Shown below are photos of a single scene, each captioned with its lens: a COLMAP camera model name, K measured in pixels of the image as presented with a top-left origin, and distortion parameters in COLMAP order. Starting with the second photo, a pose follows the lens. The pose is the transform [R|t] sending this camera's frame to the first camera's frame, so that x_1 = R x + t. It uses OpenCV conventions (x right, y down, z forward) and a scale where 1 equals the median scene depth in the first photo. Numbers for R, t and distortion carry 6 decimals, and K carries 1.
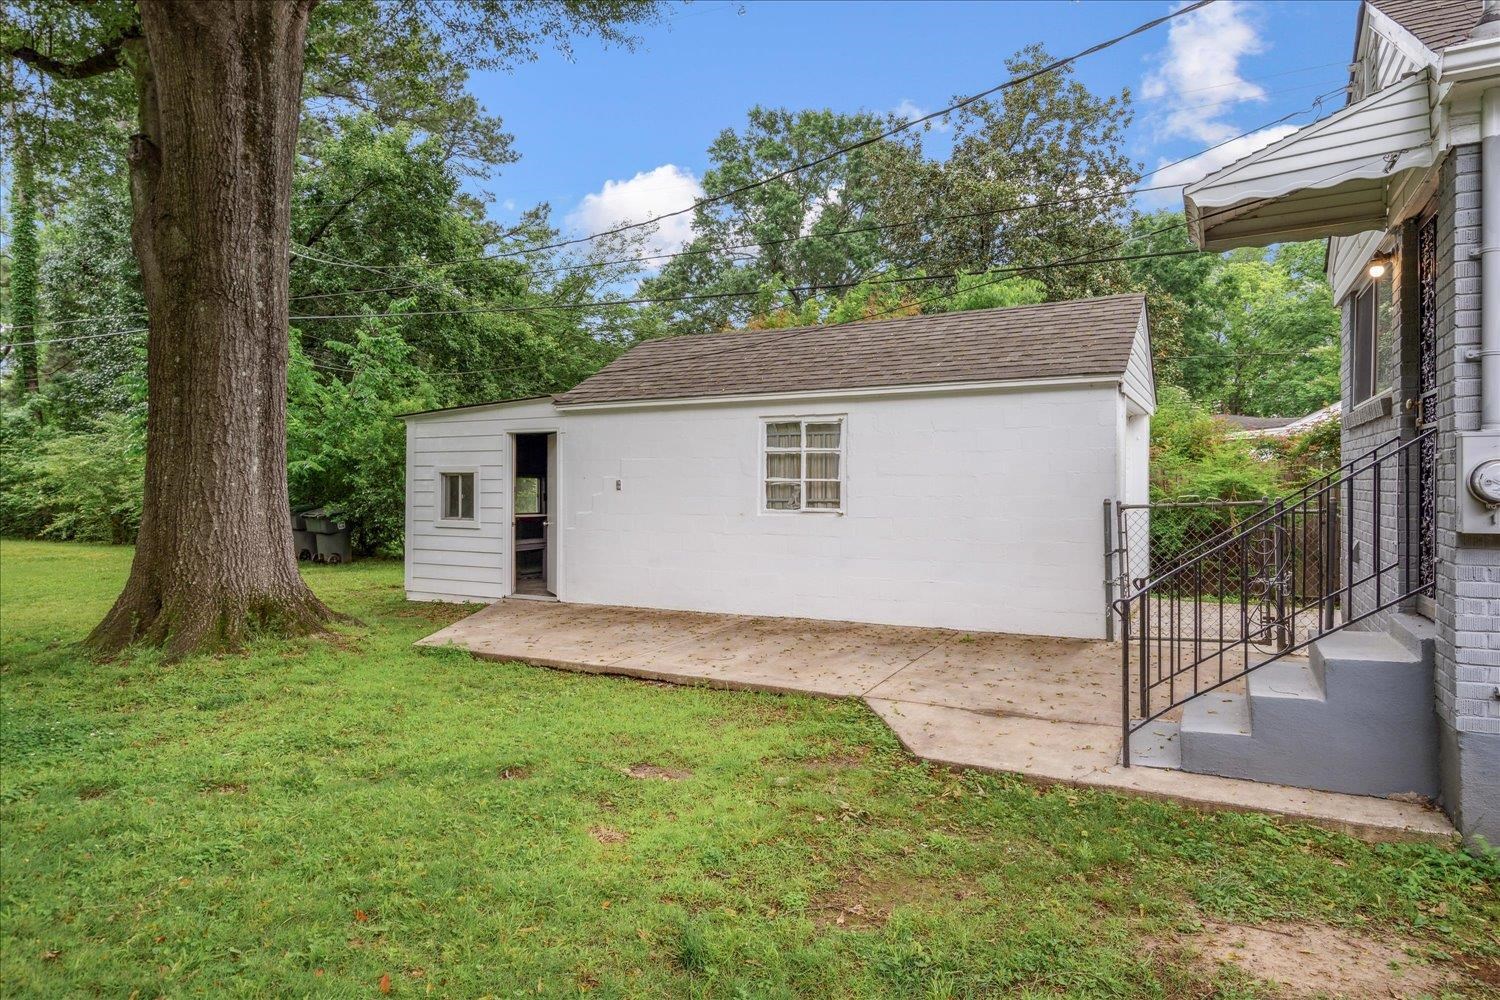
lens RADIAL K [[875.8, 0, 749.7], [0, 875.8, 499.6], [0, 0, 1]] dist [0.005436, -0.001448]
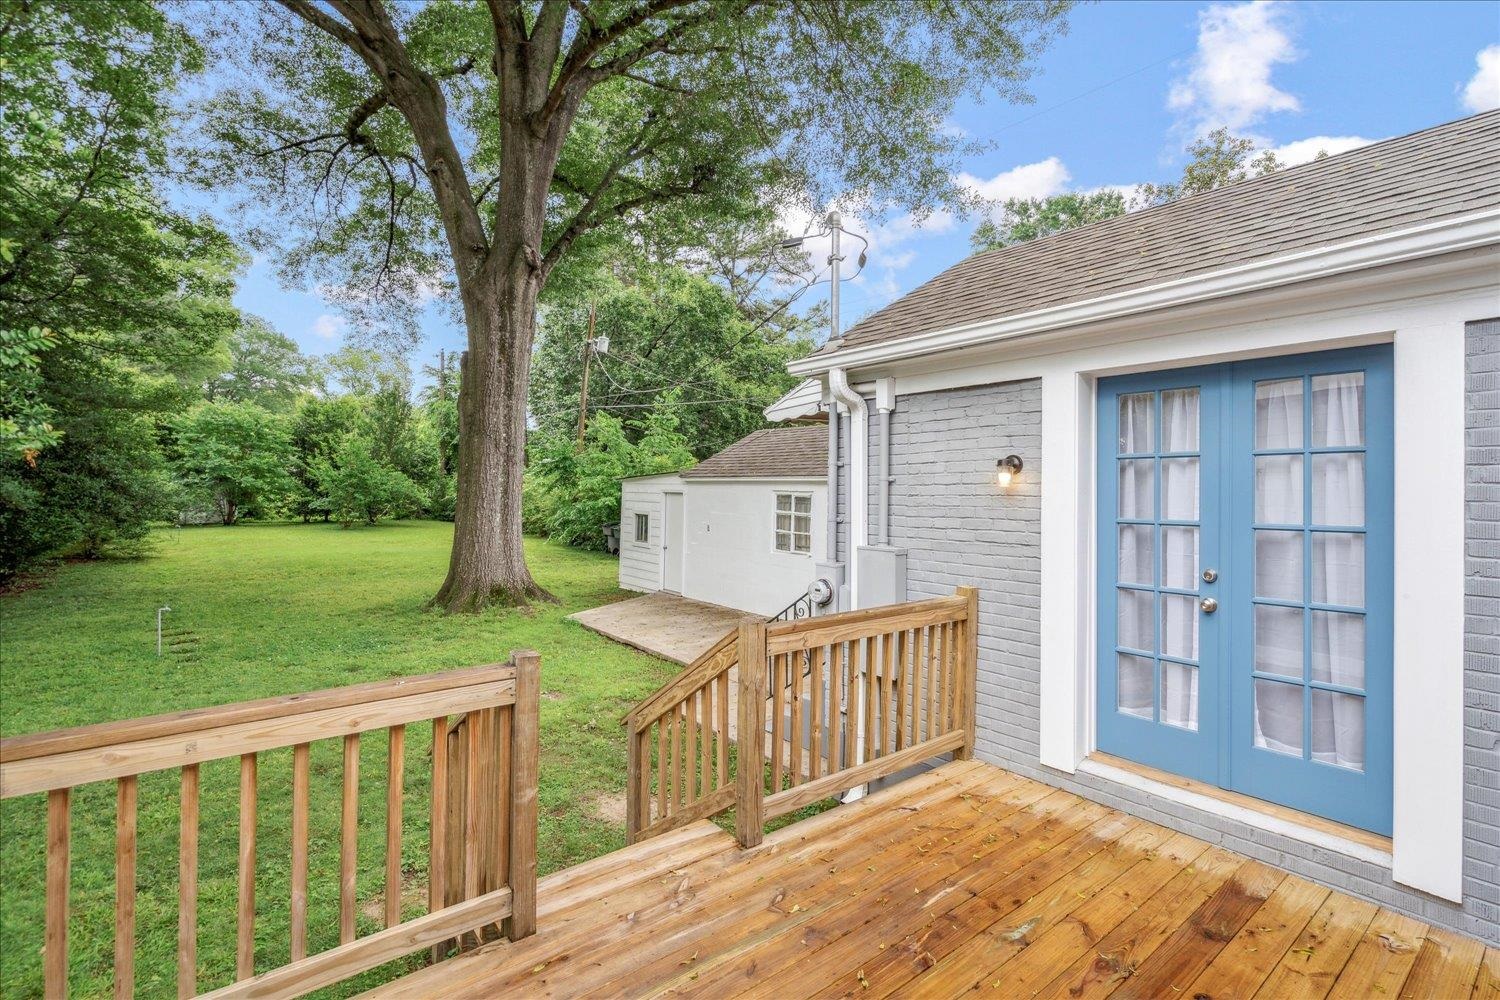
lens RADIAL K [[677.3, 0, 749.3], [0, 677.3, 489.9], [0, 0, 1]] dist [-0.007015, 0.003262]
pose [[0.915834, 0.015815, -0.401245, 0.473879], [-0.024806, 0.999544, -0.017224, -0.075942], [0.400789, 0.025728, 0.915809, -0.136462]]
